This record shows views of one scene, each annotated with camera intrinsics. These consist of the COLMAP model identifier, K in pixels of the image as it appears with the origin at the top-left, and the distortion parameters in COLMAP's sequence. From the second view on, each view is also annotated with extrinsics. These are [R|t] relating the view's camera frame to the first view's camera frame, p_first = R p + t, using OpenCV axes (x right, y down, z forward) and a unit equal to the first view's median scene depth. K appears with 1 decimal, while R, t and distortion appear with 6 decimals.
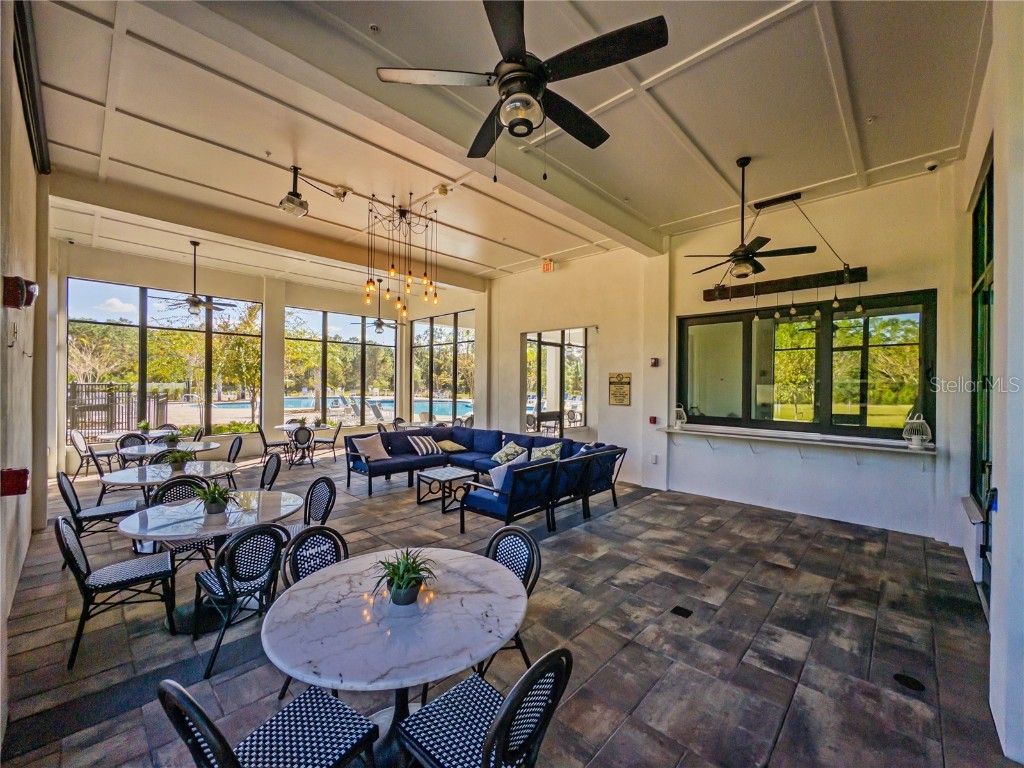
lens RADIAL K [[416.9, 0, 512.0], [0, 416.9, 386.1], [0, 0, 1]] dist [-0.001105, -0.000211]
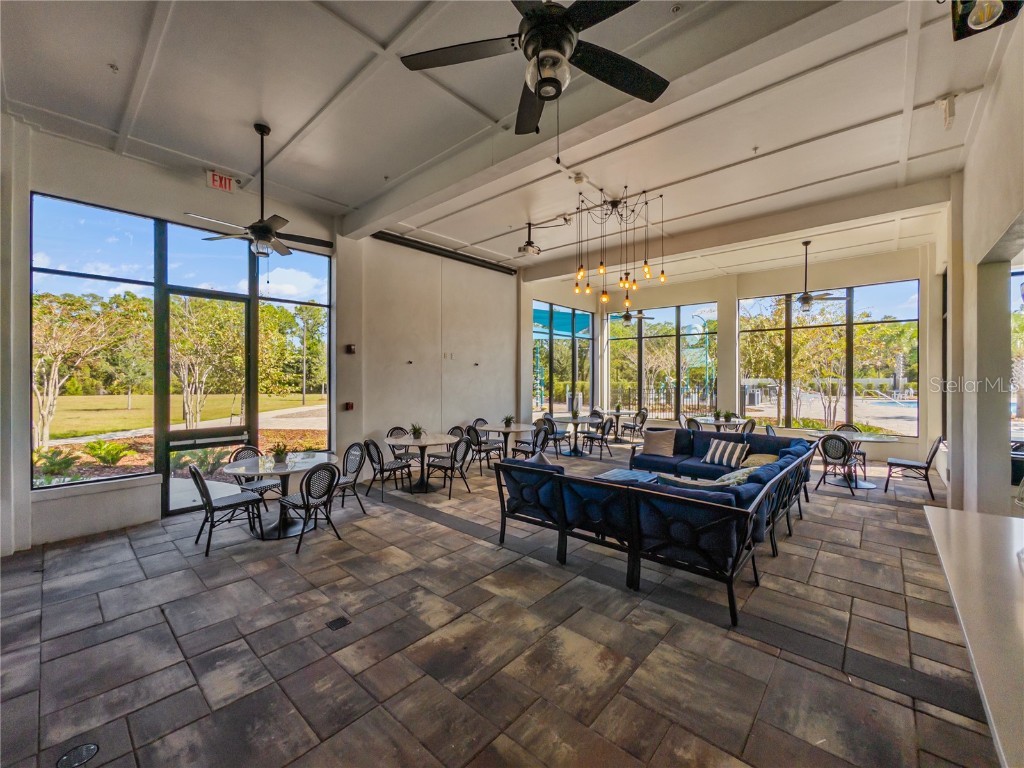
lens RADIAL K [[416.9, 0, 516.8], [0, 416.9, 380.9], [0, 0, 1]] dist [-0.001105, -0.000211]
pose [[0.036707, 0.000752, -0.999326, 0.878560], [-0.004569, 0.999989, 0.000584, 0.007493], [0.999316, 0.004544, 0.036710, 0.894128]]
